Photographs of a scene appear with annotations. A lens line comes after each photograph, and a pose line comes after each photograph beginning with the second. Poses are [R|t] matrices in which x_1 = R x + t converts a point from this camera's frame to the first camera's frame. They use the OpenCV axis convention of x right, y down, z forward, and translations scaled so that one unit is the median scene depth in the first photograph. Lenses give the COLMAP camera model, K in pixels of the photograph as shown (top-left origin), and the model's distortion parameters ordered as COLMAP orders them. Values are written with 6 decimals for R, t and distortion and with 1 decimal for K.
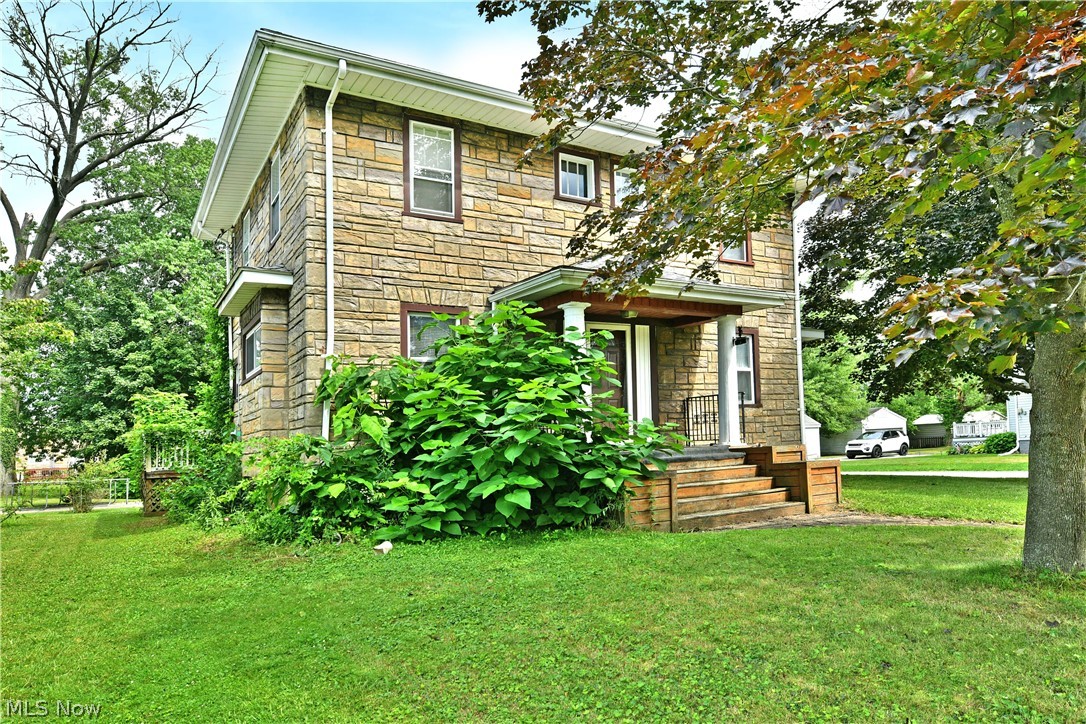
lens RADIAL K [[667.7, 0, 542.9], [0, 667.7, 363.3], [0, 0, 1]] dist [0.002487, 0.000070]
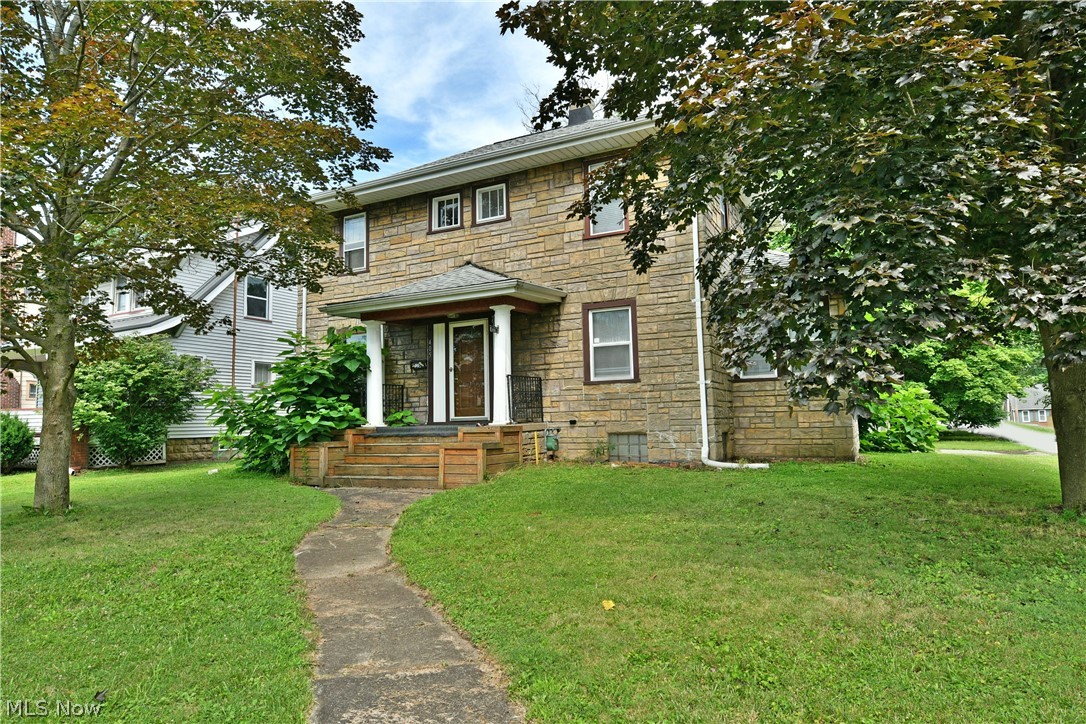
lens RADIAL K [[667.7, 0, 543.6], [0, 667.7, 362.0], [0, 0, 1]] dist [0.002487, 0.000070]
pose [[0.535955, -0.089489, -0.839490, 1.090964], [0.060681, 0.995878, -0.067419, 0.097480], [0.842063, -0.014807, 0.539176, 0.415489]]
